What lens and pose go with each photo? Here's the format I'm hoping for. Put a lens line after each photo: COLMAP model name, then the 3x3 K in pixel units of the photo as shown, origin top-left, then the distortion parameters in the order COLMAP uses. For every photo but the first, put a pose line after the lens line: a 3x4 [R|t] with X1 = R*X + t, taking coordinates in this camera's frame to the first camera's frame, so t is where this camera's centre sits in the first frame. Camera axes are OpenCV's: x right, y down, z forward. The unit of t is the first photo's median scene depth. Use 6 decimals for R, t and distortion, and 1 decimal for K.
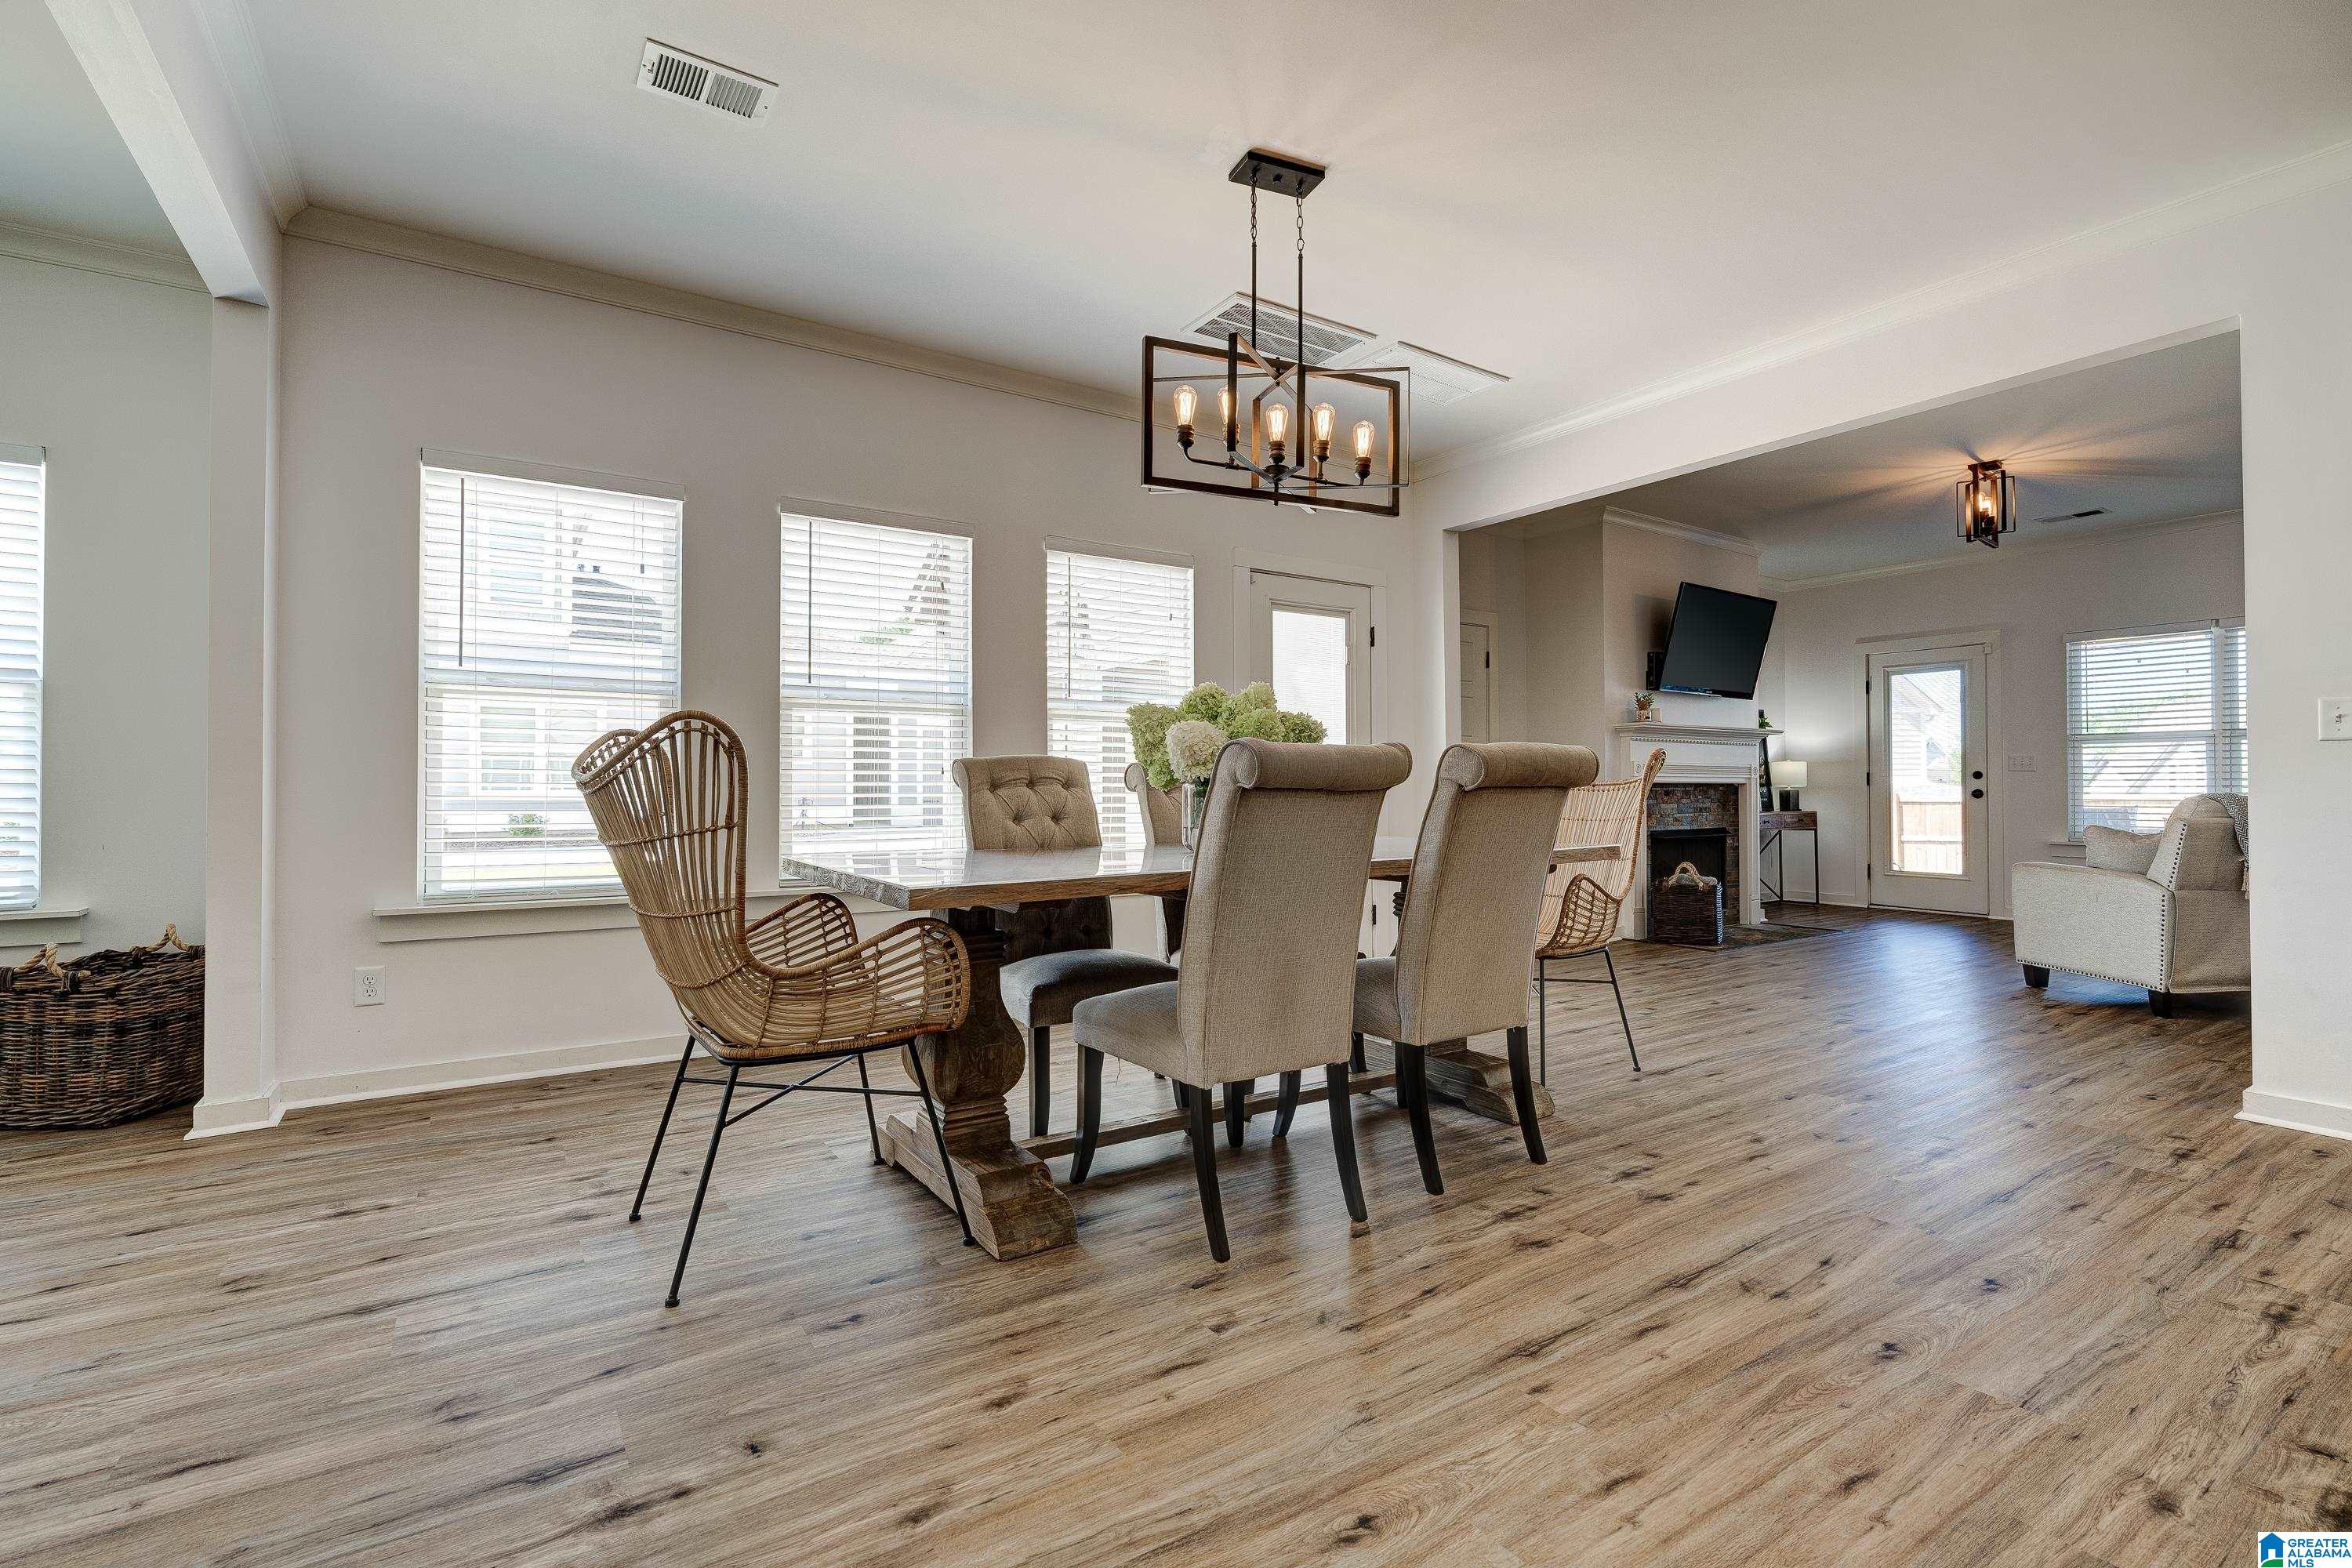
lens RADIAL K [[1069.3, 0, 1169.2], [0, 1069.3, 769.2], [0, 0, 1]] dist [-0.008702, 0.000661]
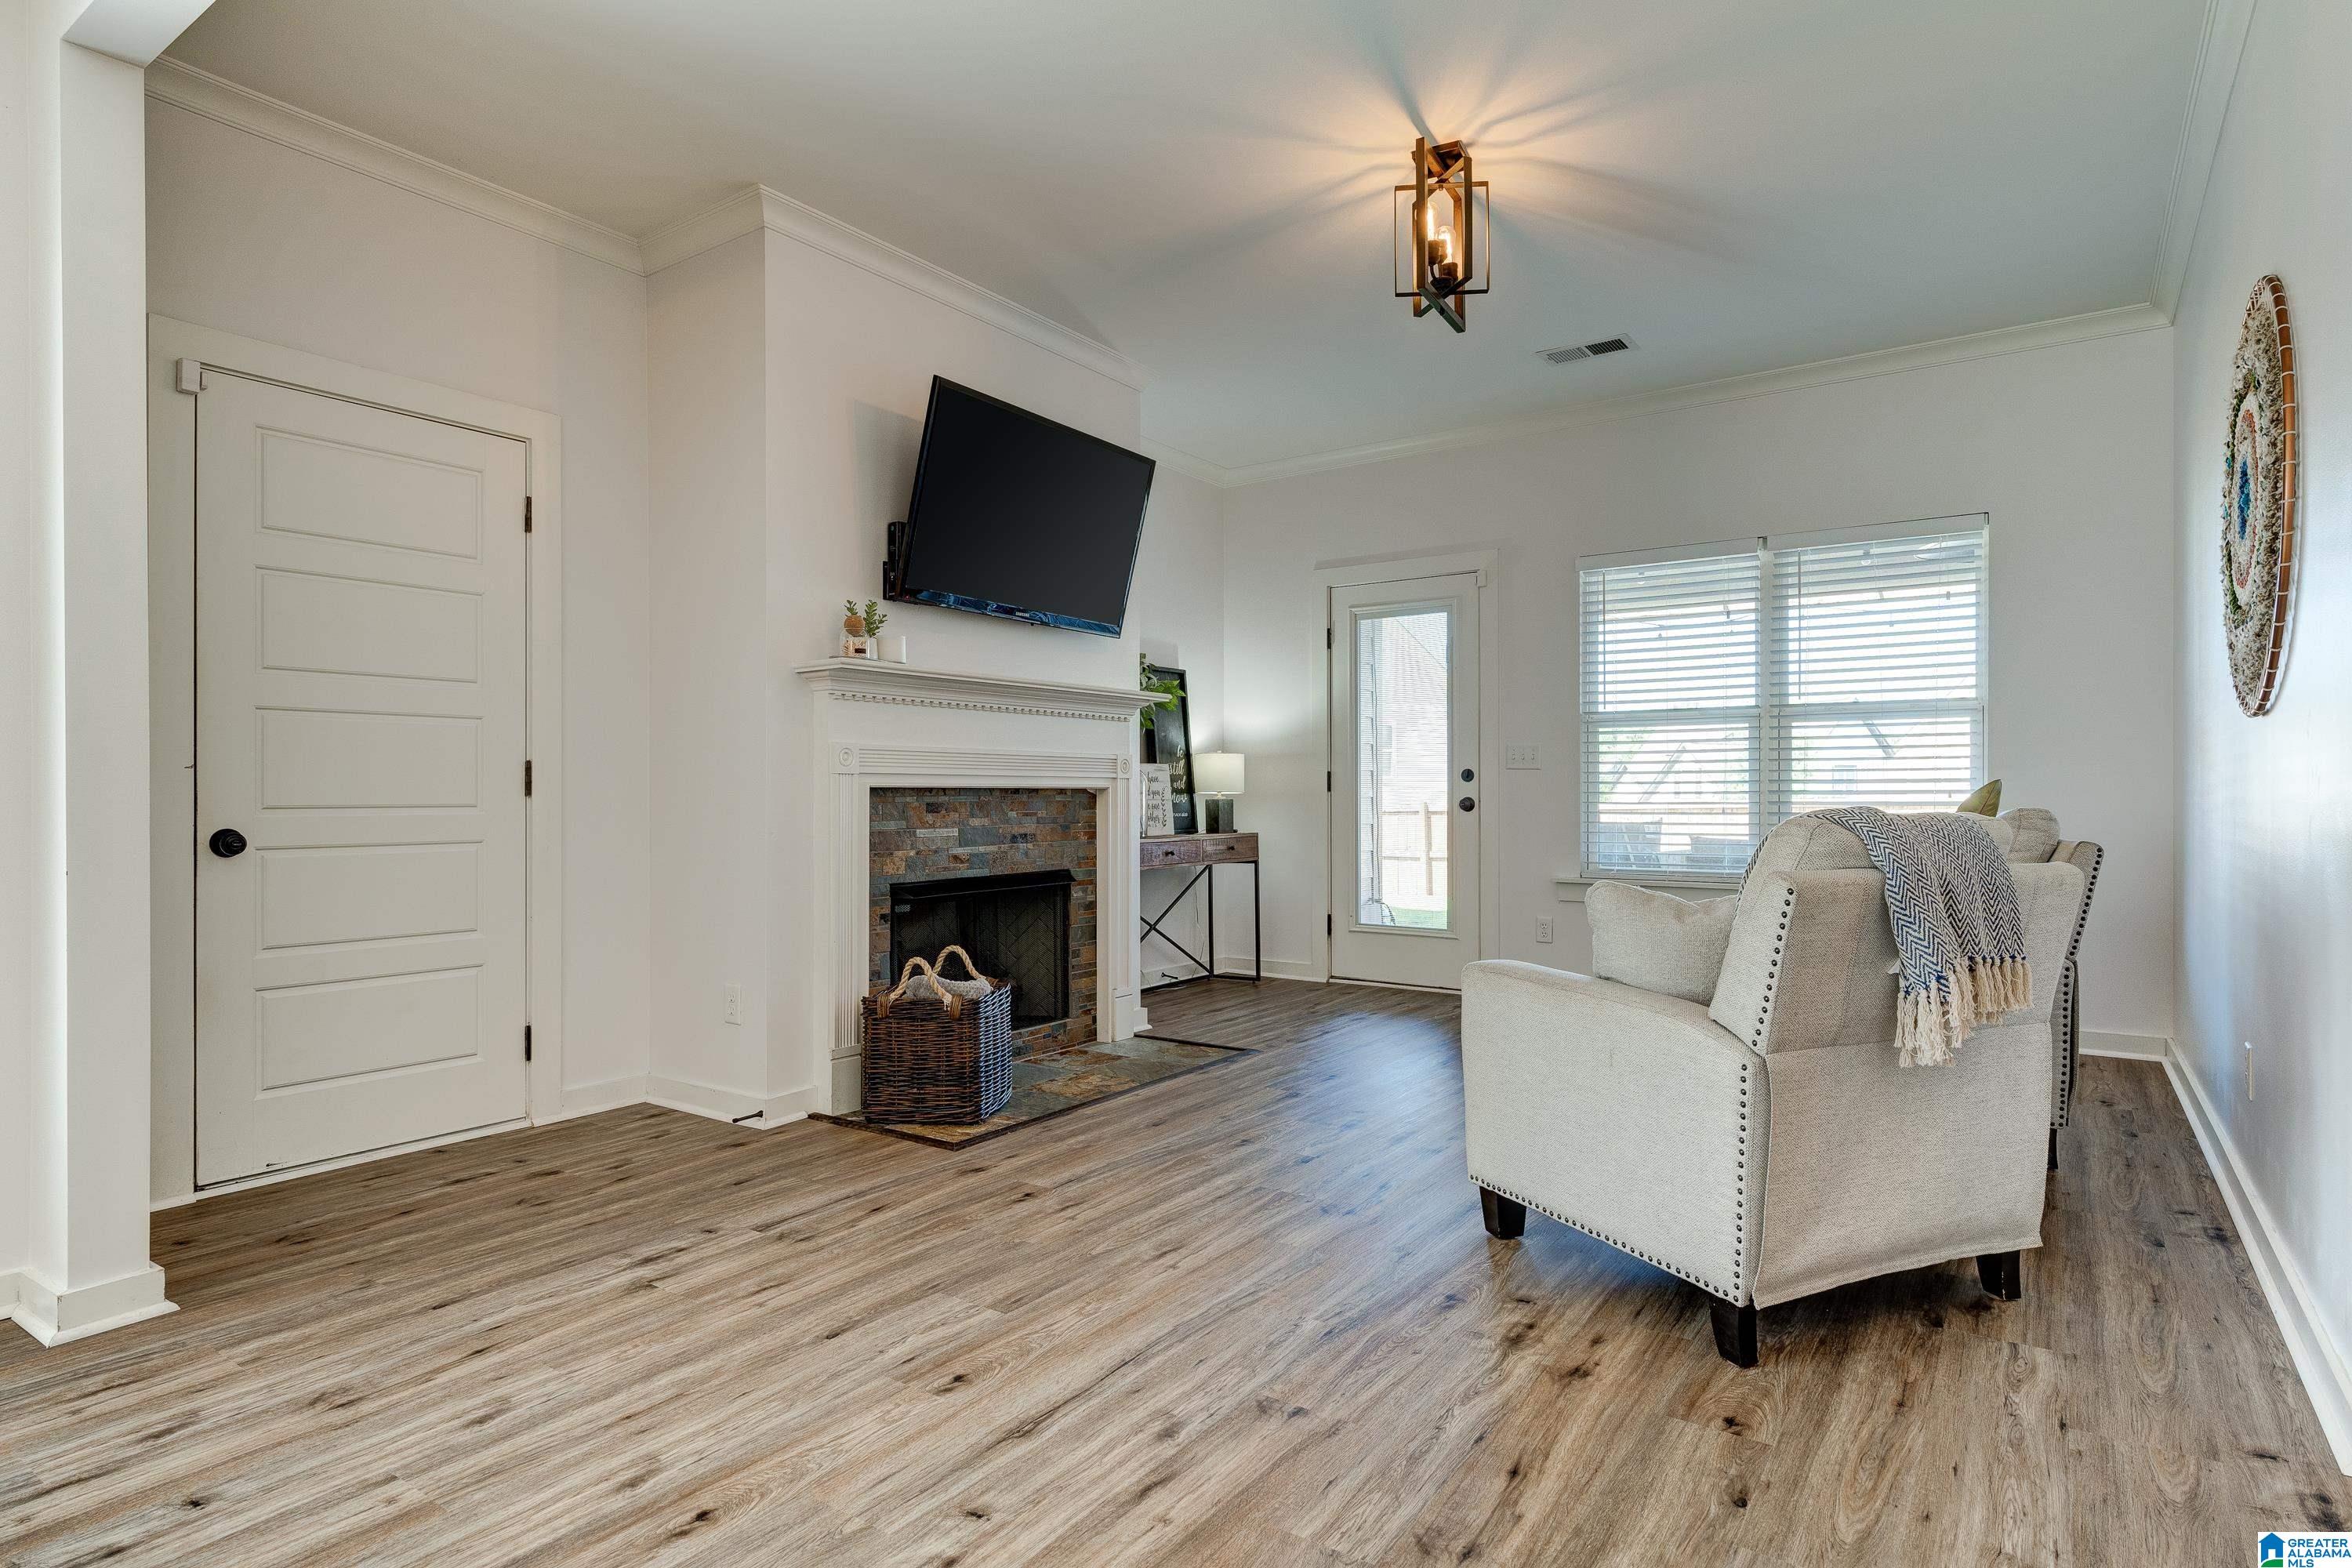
lens RADIAL K [[1271.3, 0, 1179.7], [0, 1271.3, 792.3], [0, 0, 1]] dist [-0.010946, 0.000741]
pose [[0.926306, -0.001837, 0.376767, 0.313496], [-0.003594, 0.999900, 0.013713, 0.005981], [-0.376754, -0.014057, 0.926207, 0.357723]]
